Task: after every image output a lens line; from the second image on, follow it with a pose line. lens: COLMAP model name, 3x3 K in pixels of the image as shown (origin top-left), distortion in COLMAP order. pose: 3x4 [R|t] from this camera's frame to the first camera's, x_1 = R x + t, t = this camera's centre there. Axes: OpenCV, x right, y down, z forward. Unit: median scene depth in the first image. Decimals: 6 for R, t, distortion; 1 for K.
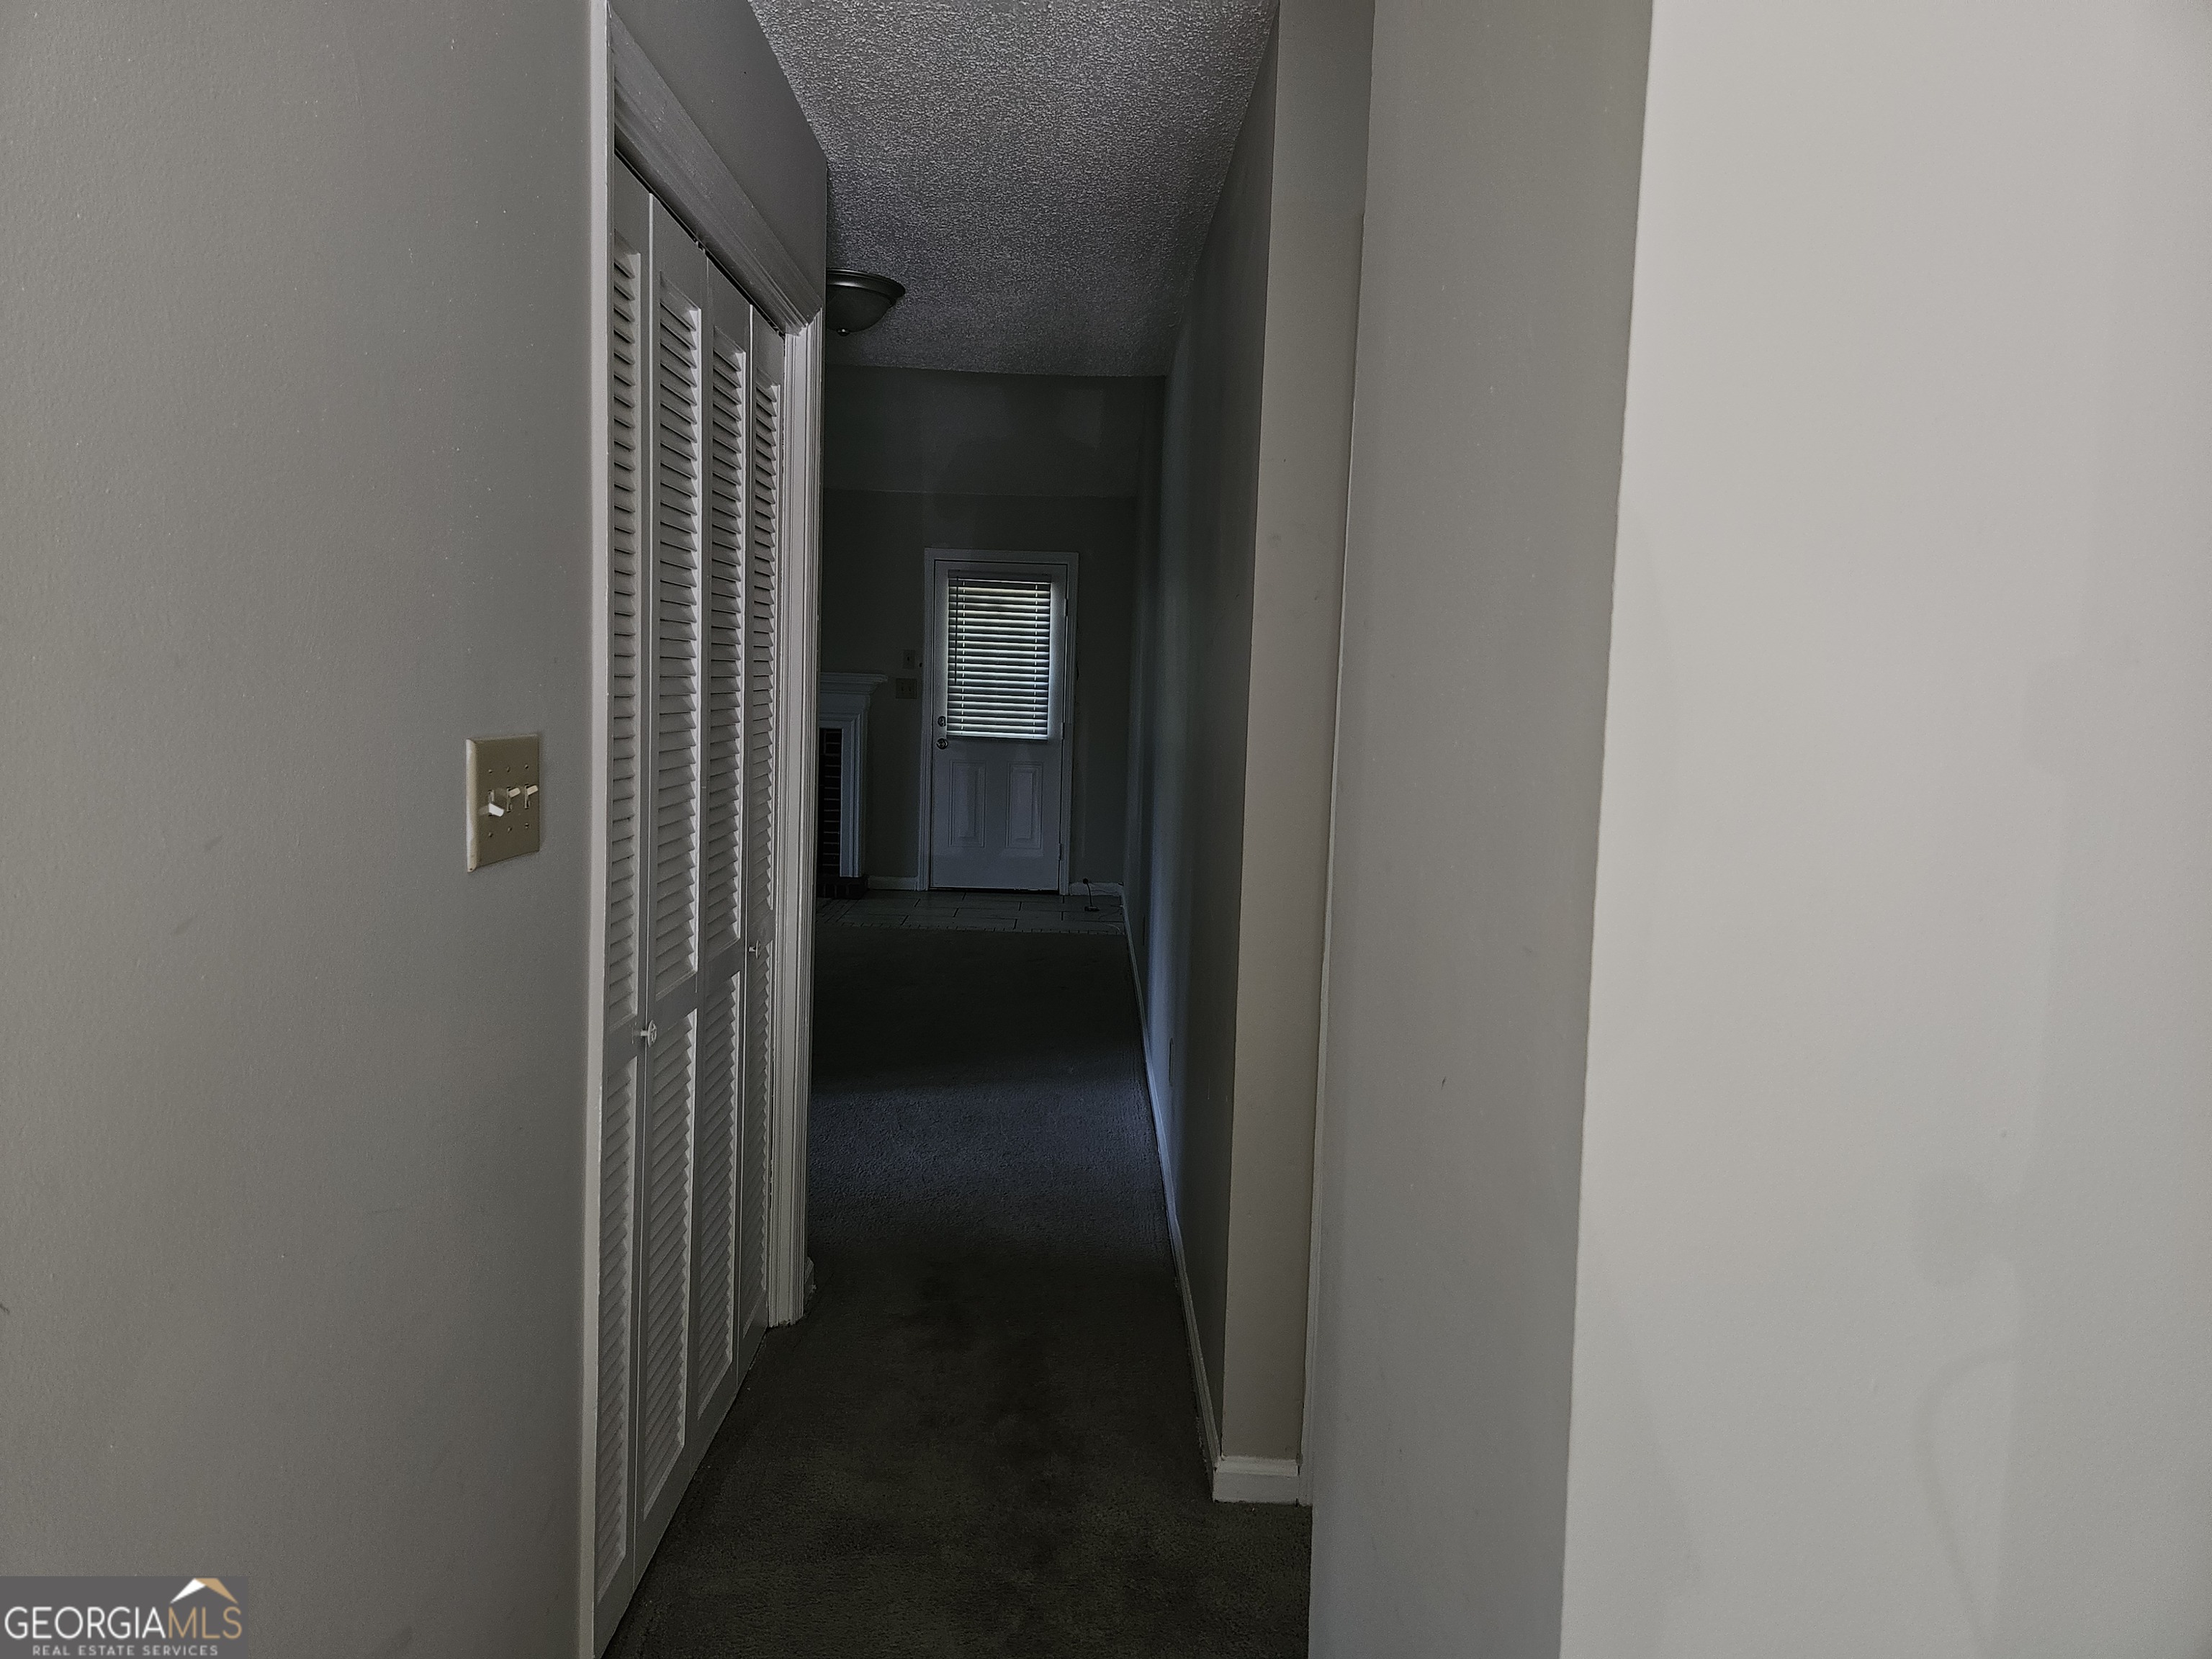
lens RADIAL K [[1489.2, 0, 1106.0], [0, 1489.2, 829.5], [0, 0, 1]] dist [0.090060, -0.089510]
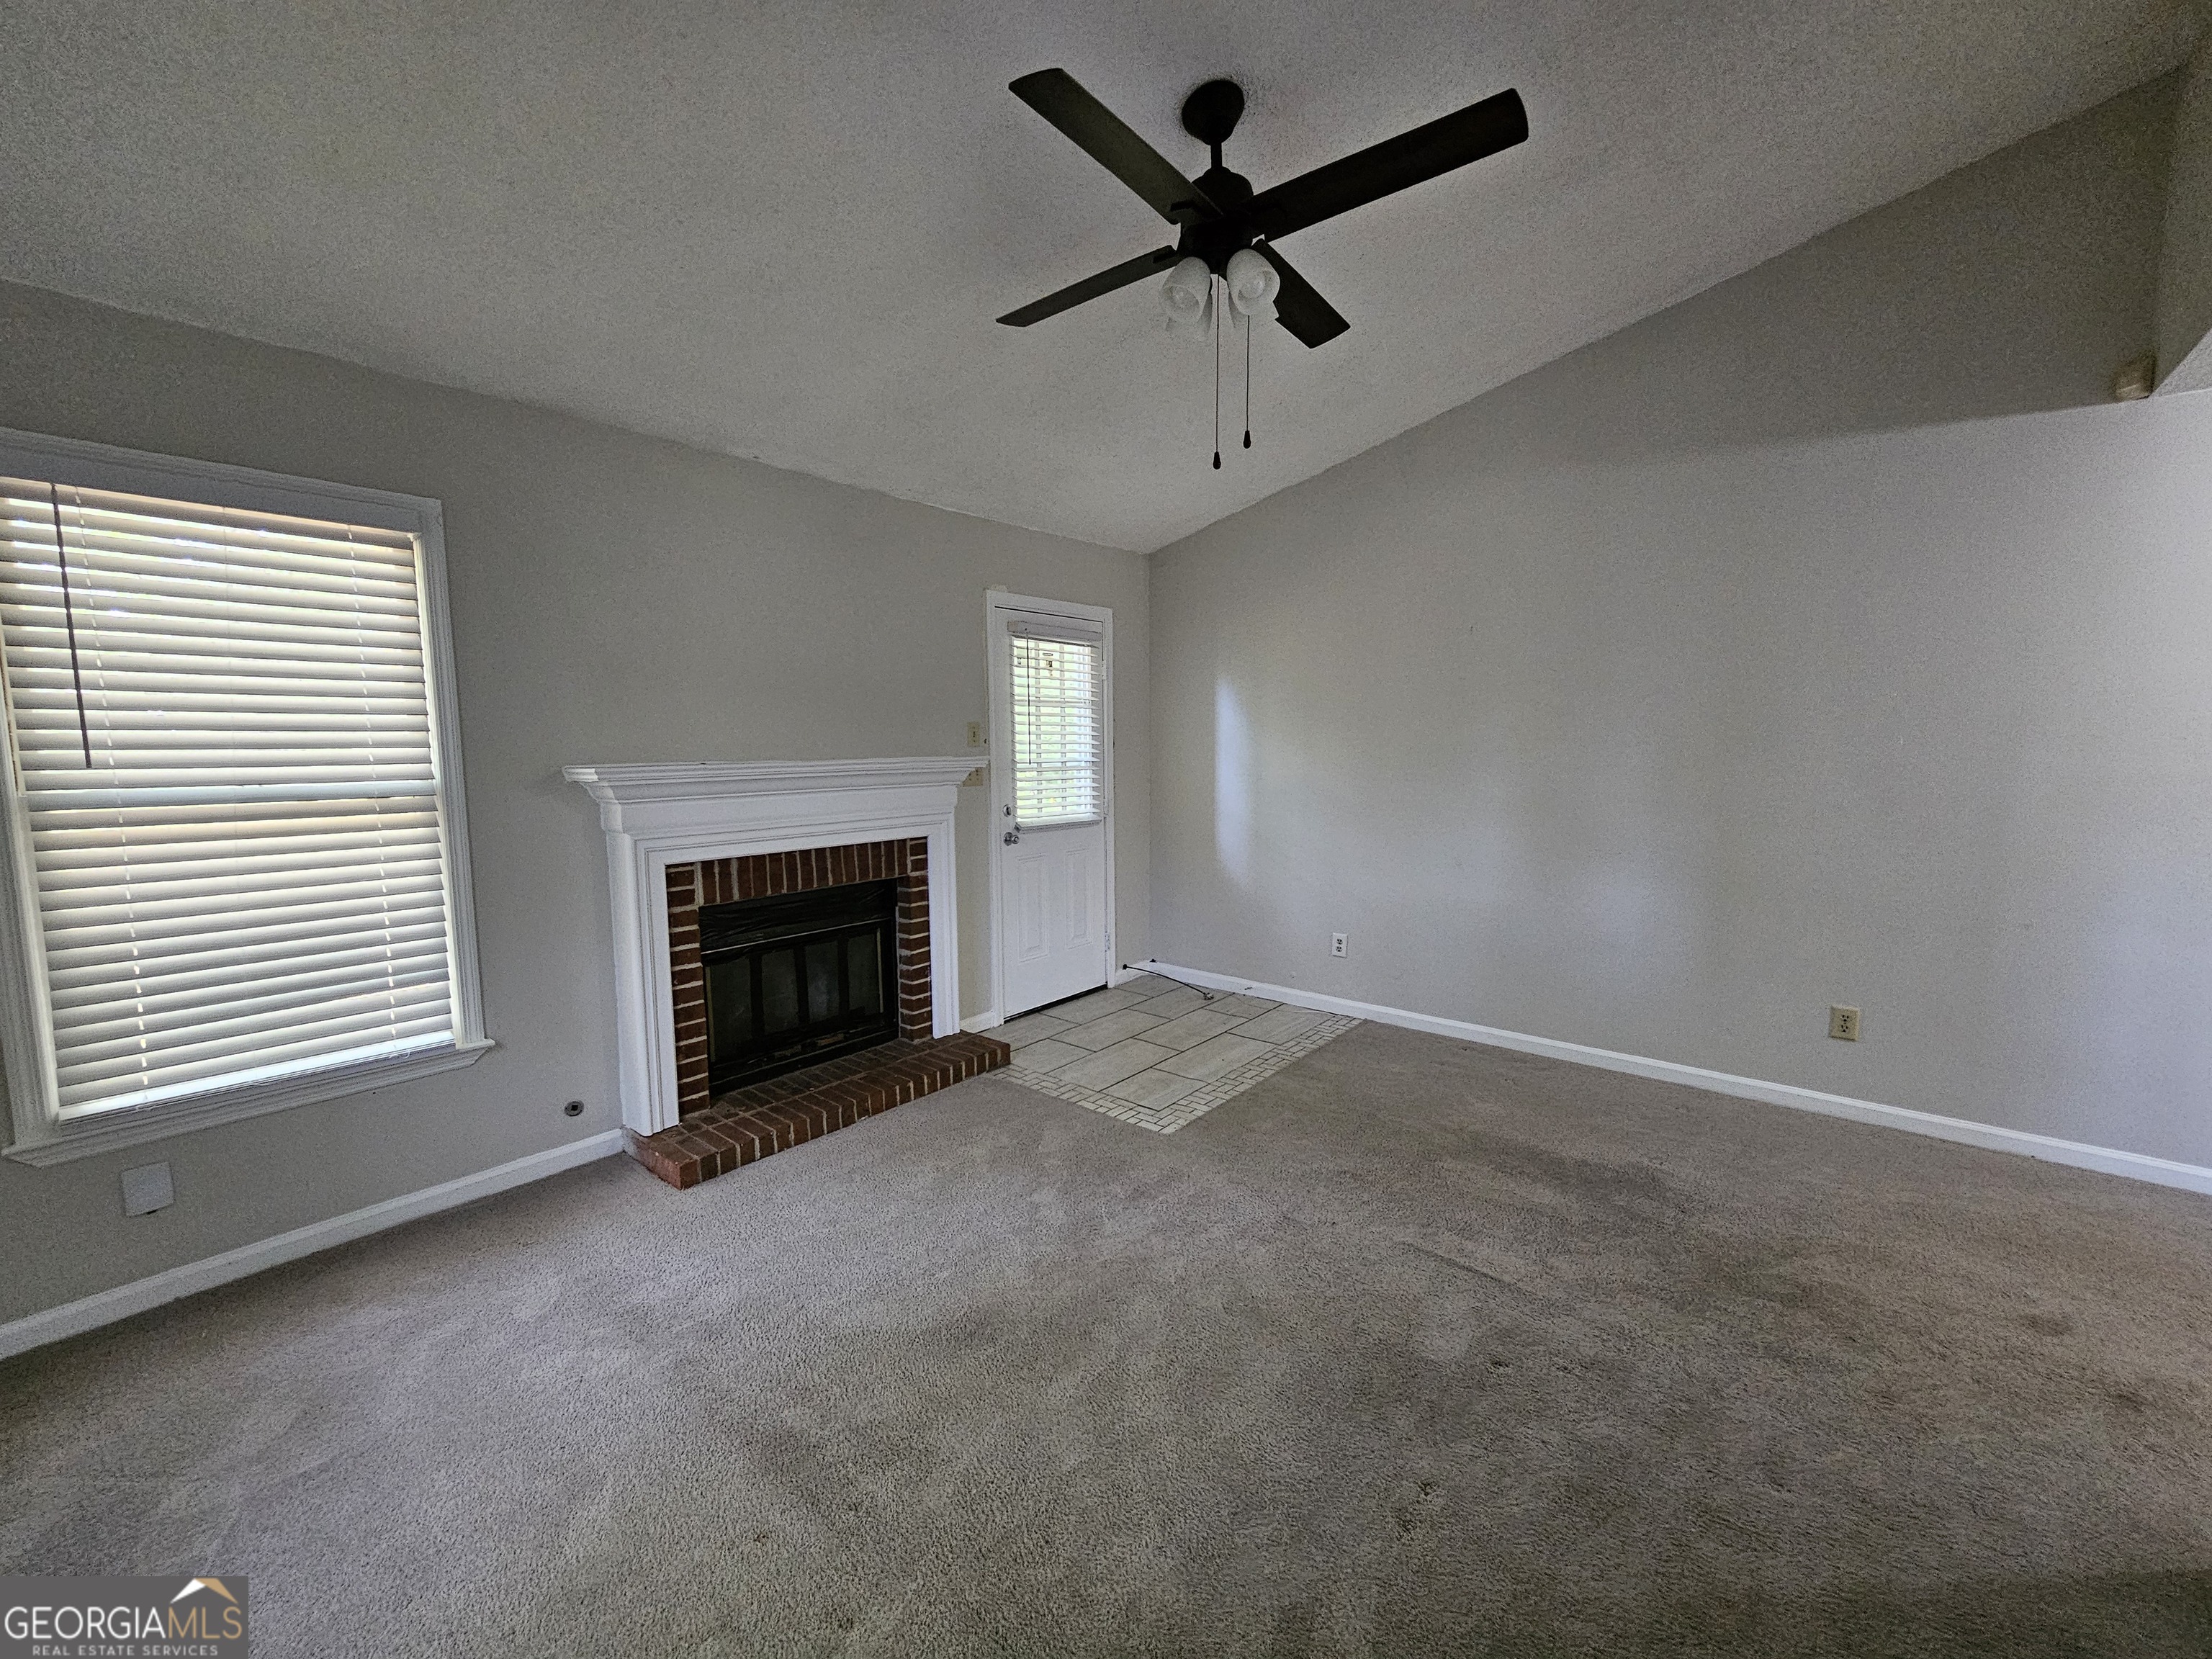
lens RADIAL K [[912.1, 0, 1096.7], [0, 912.1, 833.5], [0, 0, 1]] dist [-0.010997, 0.006482]
pose [[0.648681, -0.116585, 0.752078, -0.448341], [0.090386, 0.993005, 0.075973, -0.093462], [-0.755674, 0.018695, 0.654681, 0.649263]]
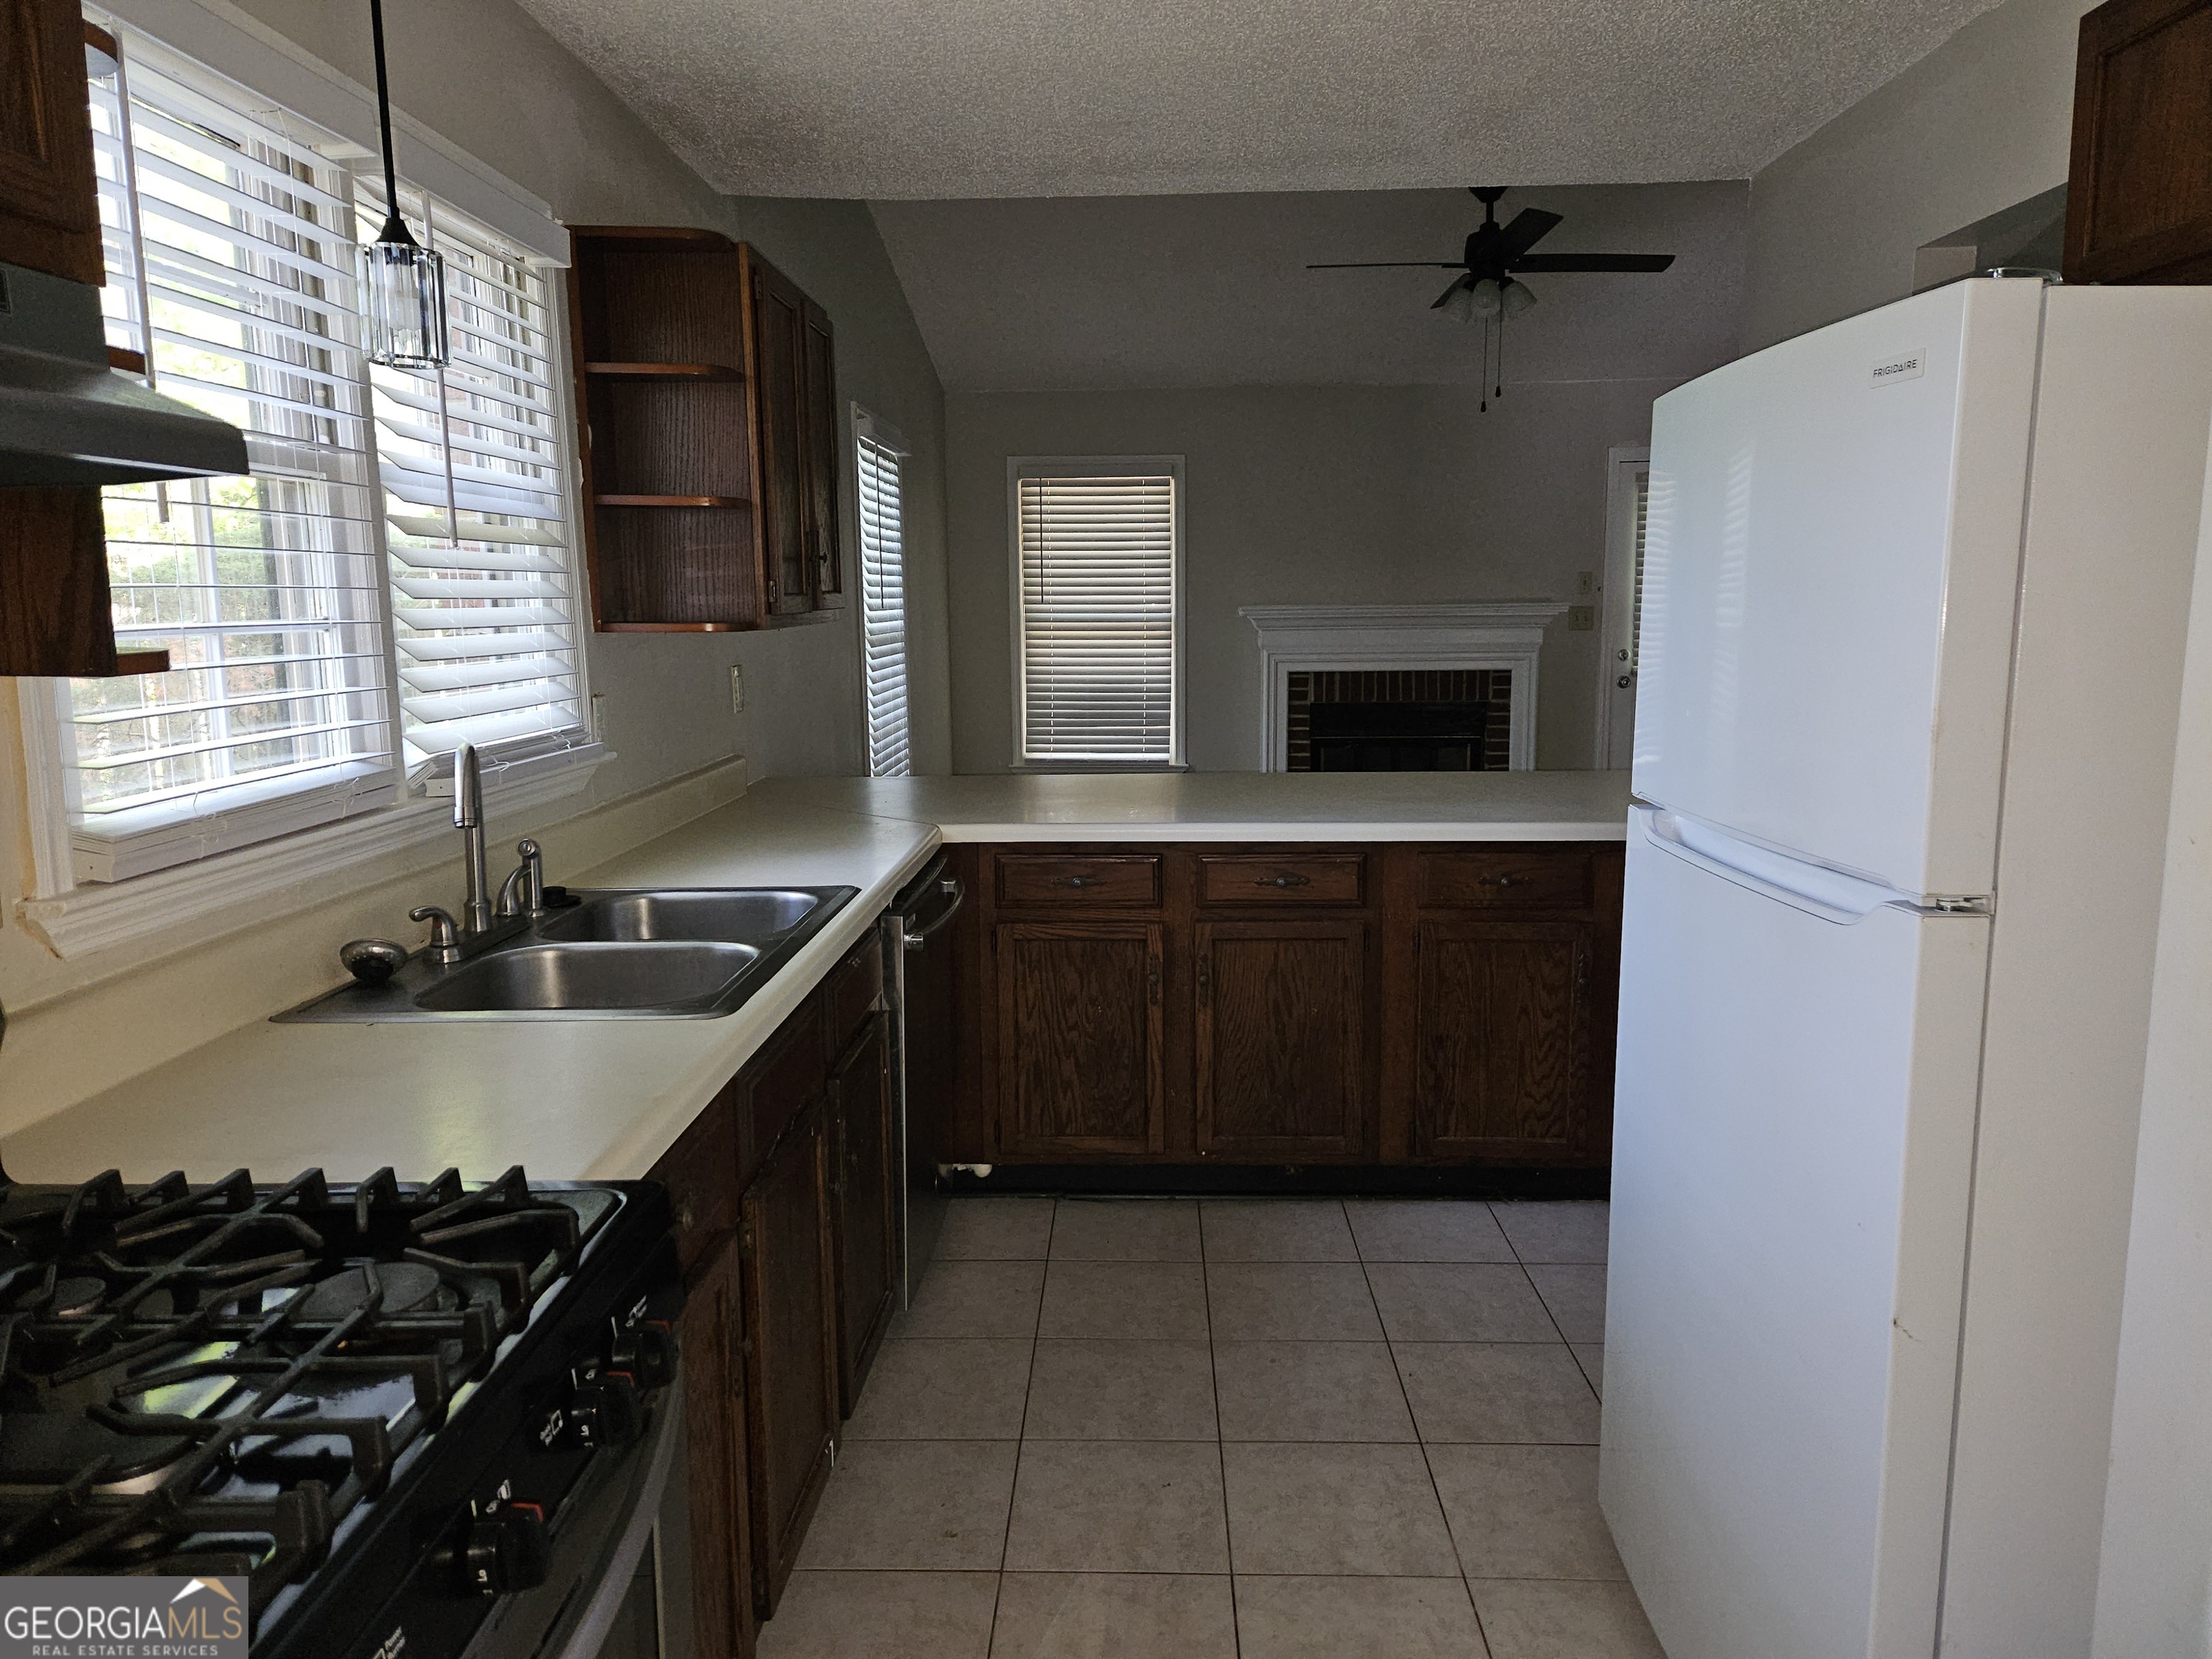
lens RADIAL K [[1489.2, 0, 1106.0], [0, 1489.2, 829.5], [0, 0, 1]] dist [0.090060, -0.089510]
pose [[0.998313, -0.033415, -0.047474, -0.366611], [0.036572, 0.997064, 0.067271, -0.042386], [0.045087, -0.068894, 0.996605, 0.133556]]
